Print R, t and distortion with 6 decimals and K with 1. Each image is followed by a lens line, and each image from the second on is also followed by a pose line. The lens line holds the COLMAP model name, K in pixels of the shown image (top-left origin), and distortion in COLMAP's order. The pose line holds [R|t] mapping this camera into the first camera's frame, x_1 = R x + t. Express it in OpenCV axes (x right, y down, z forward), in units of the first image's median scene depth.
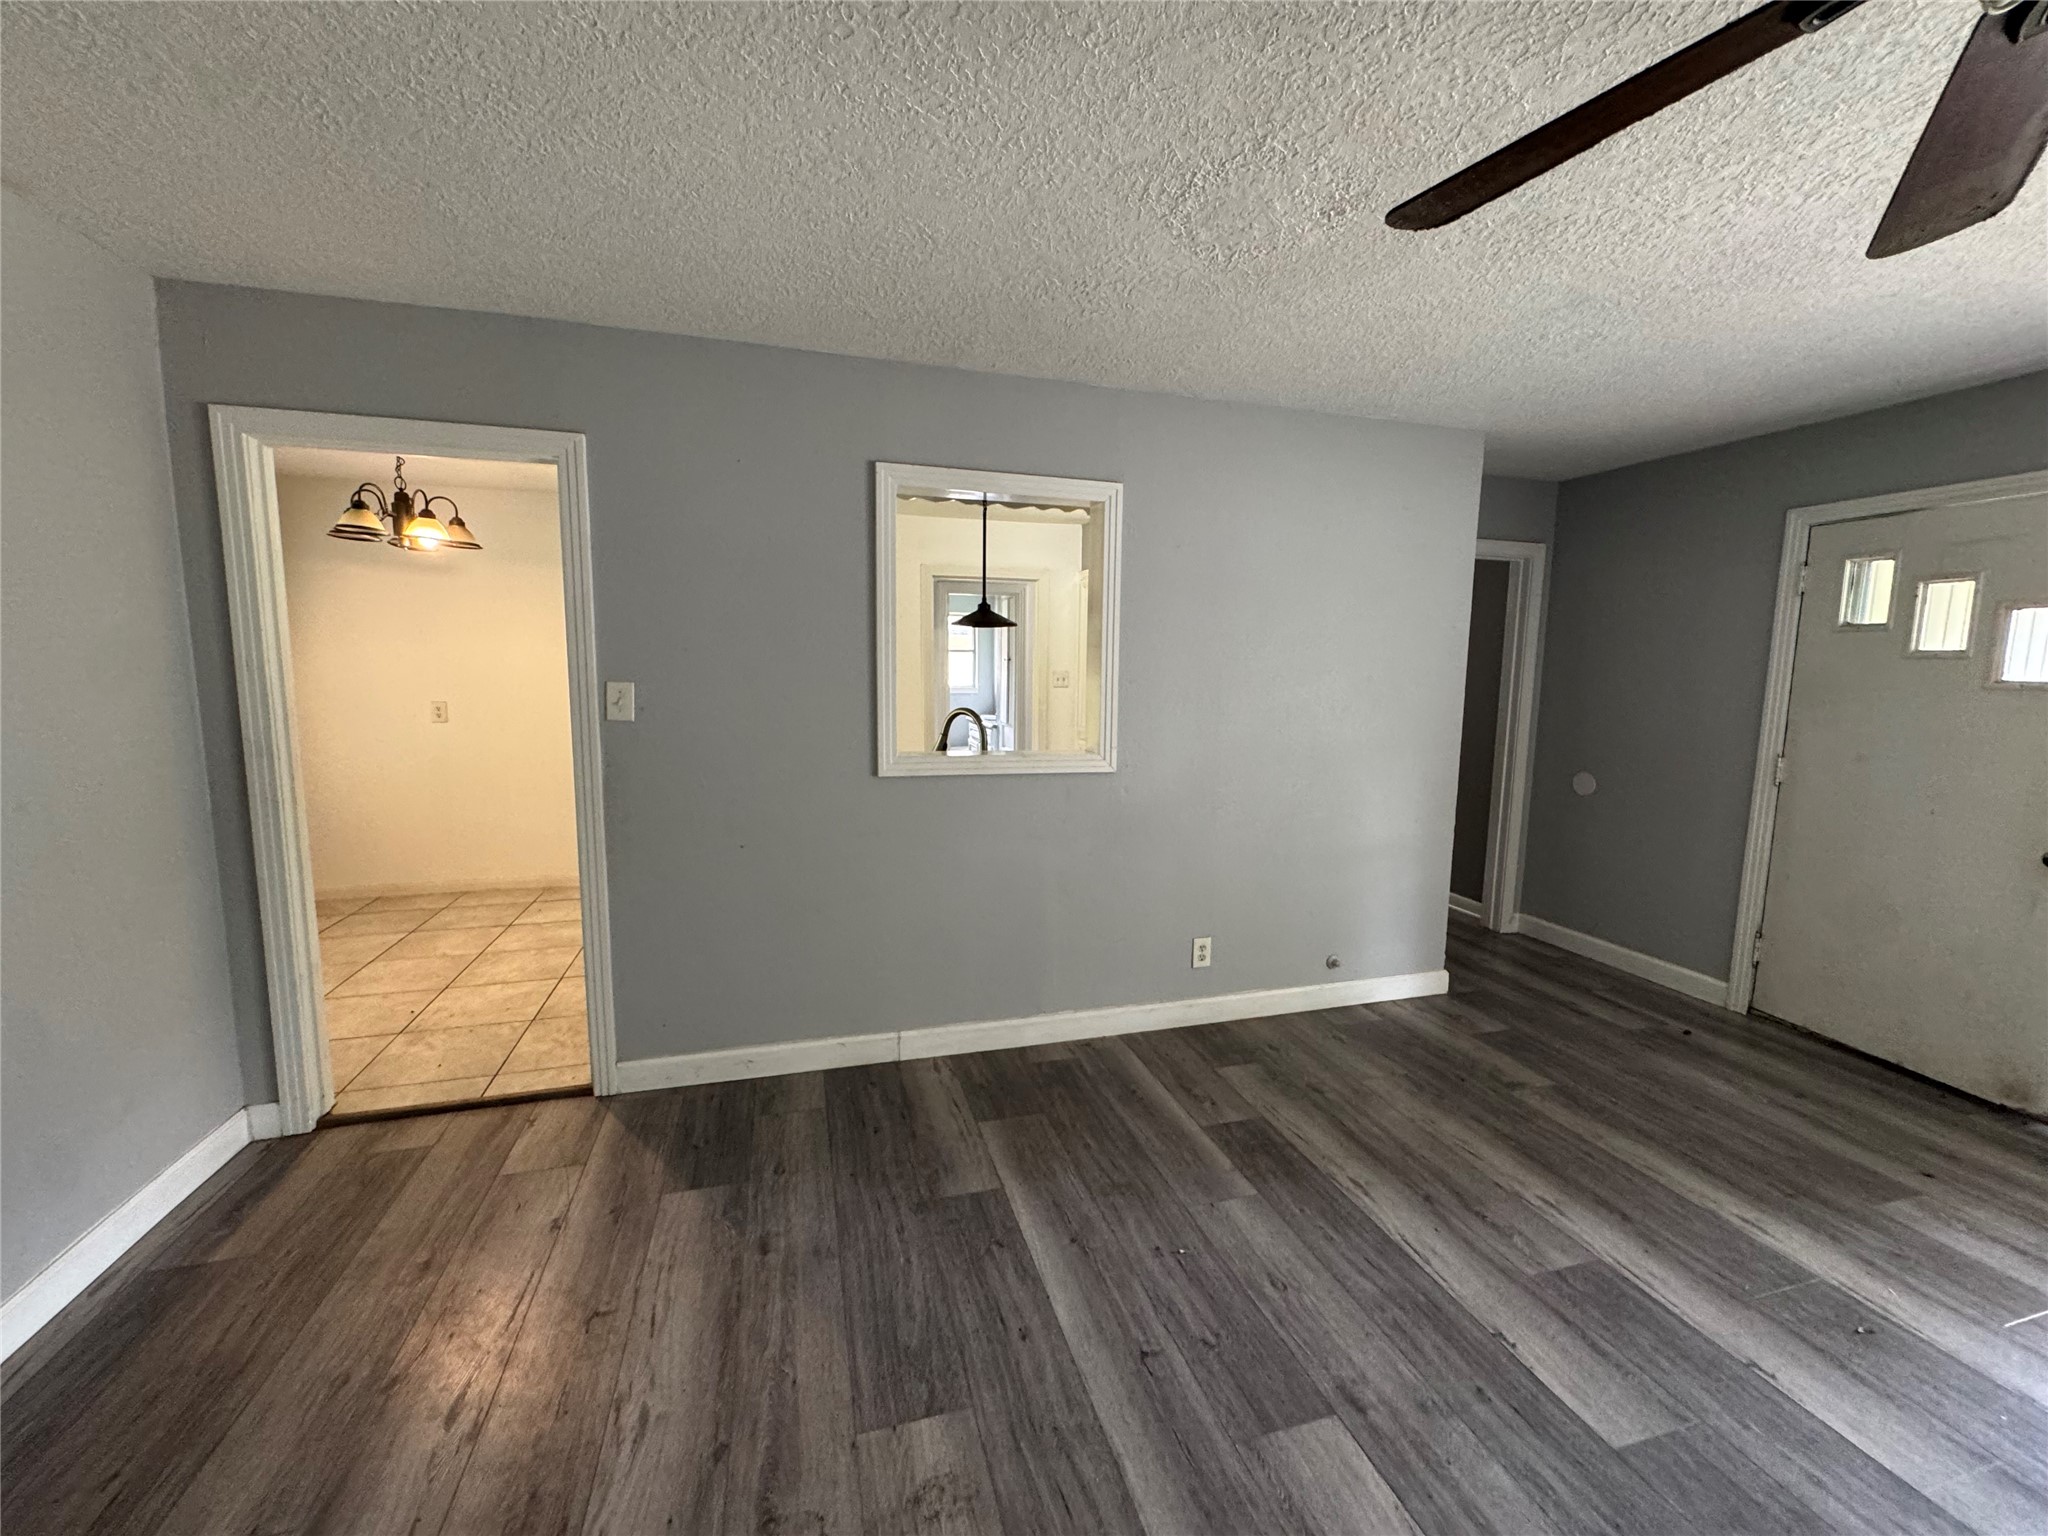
lens RADIAL K [[823.7, 0, 1022.0], [0, 823.7, 761.2], [0, 0, 1]] dist [-0.000285, -0.000558]
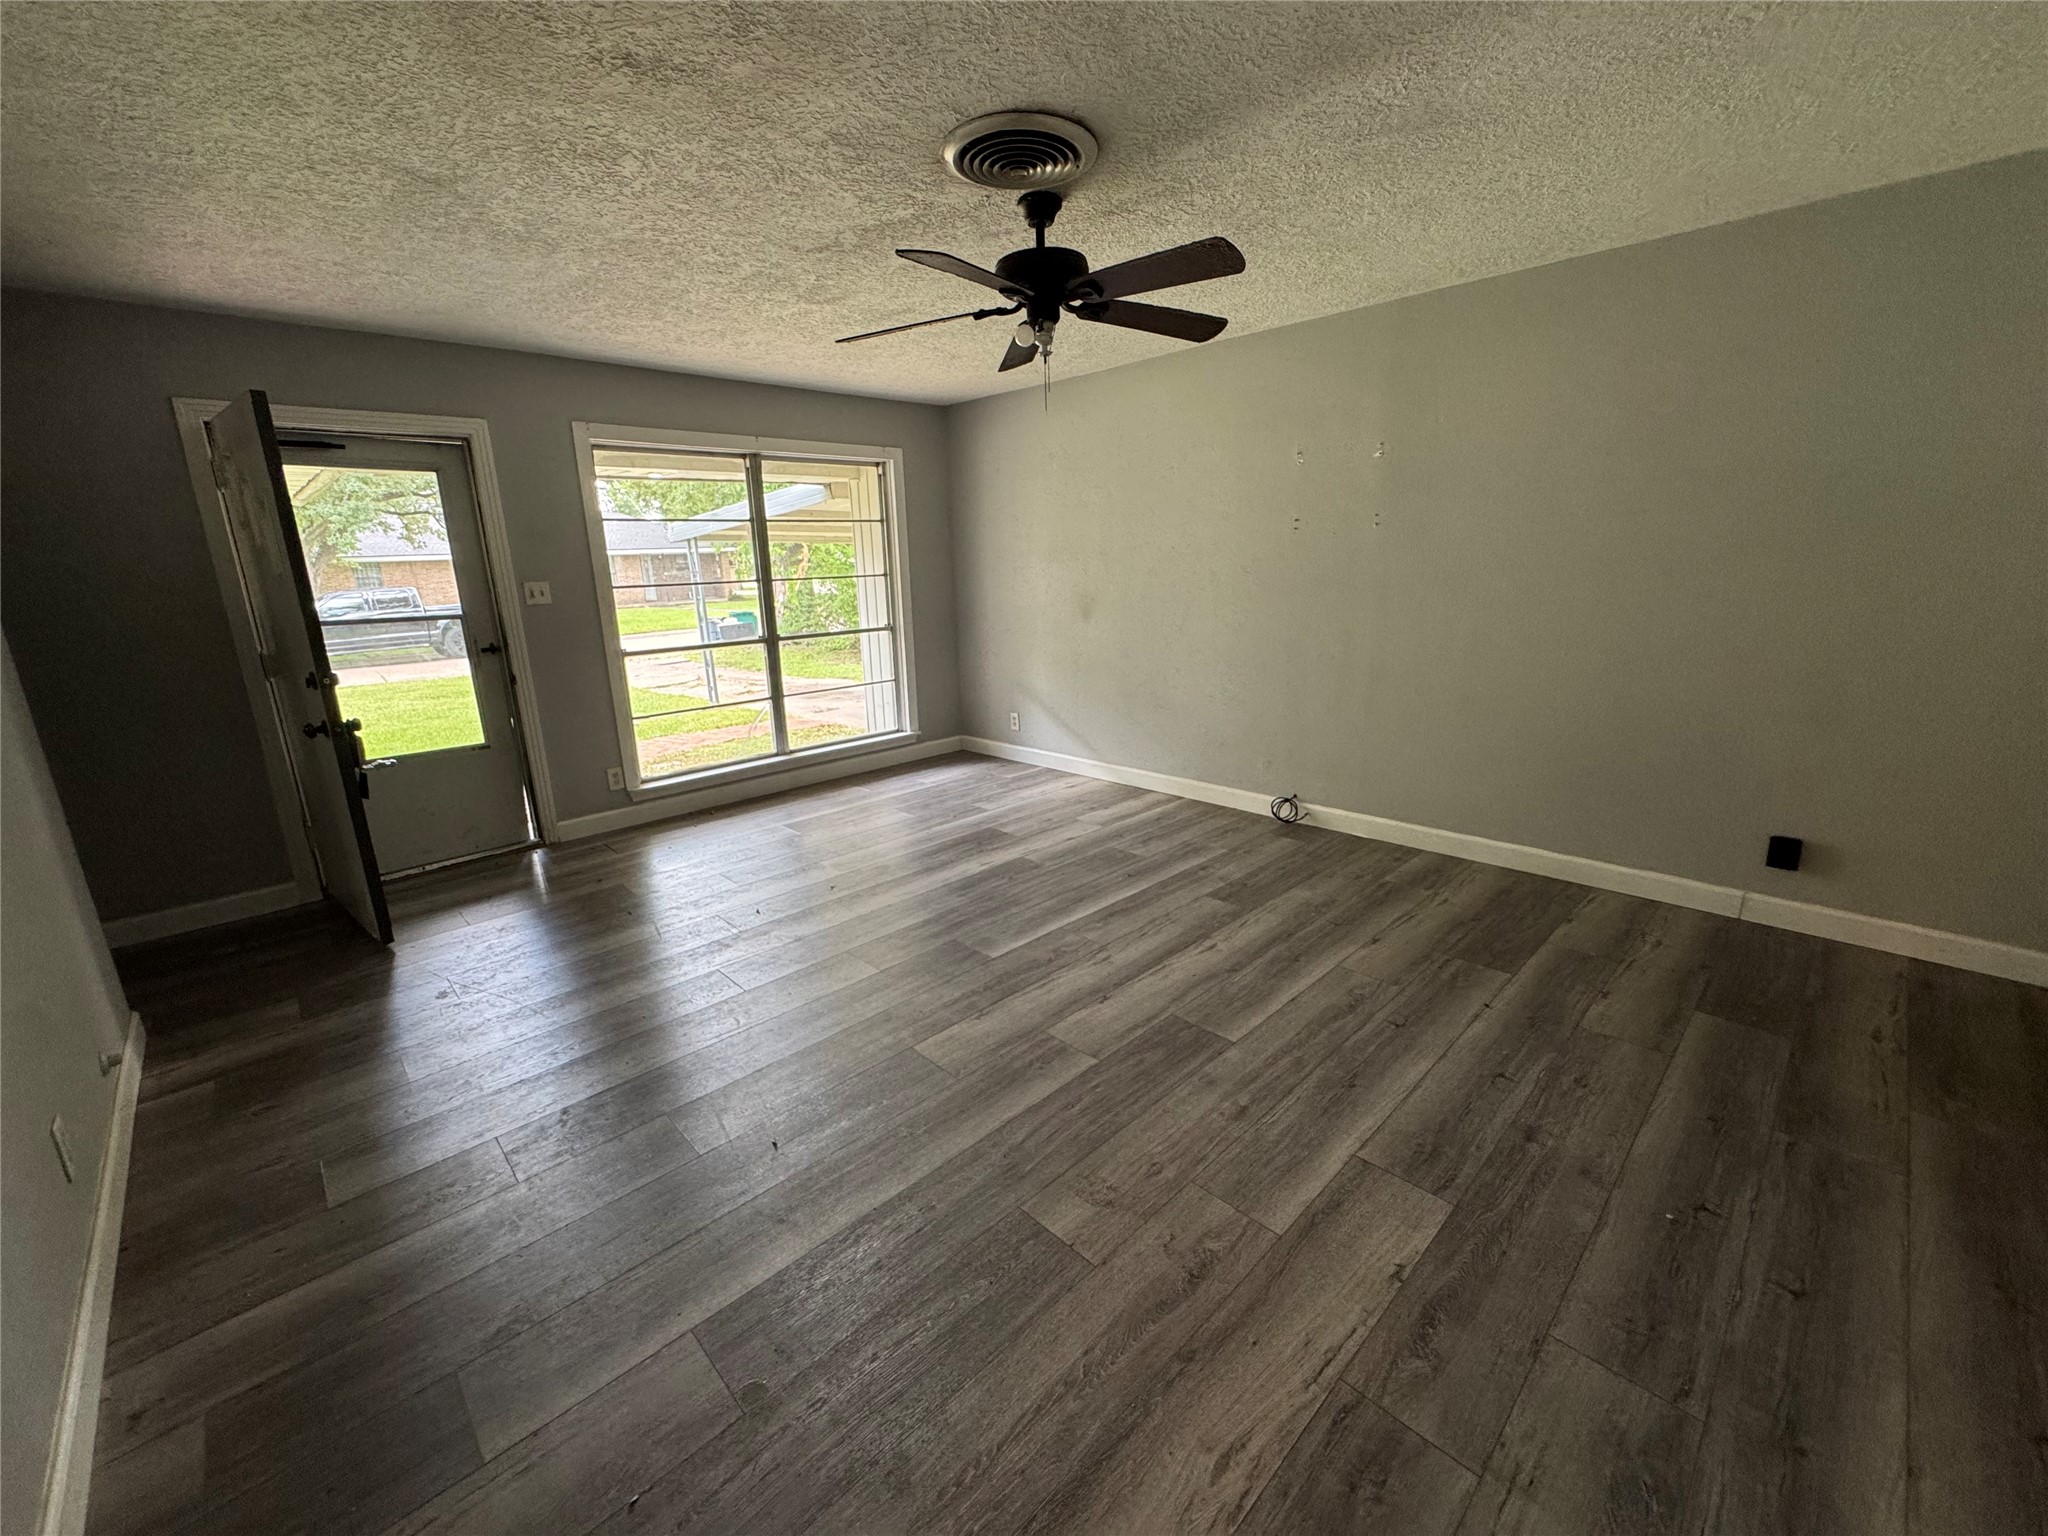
lens RADIAL K [[823.7, 0, 1018.2], [0, 823.7, 765.6], [0, 0, 1]] dist [-0.000285, -0.000558]
pose [[-0.463142, -0.217413, 0.859204, -0.923353], [0.133548, 0.941256, 0.310163, -0.144012], [-0.876164, 0.258395, -0.406901, 1.337485]]
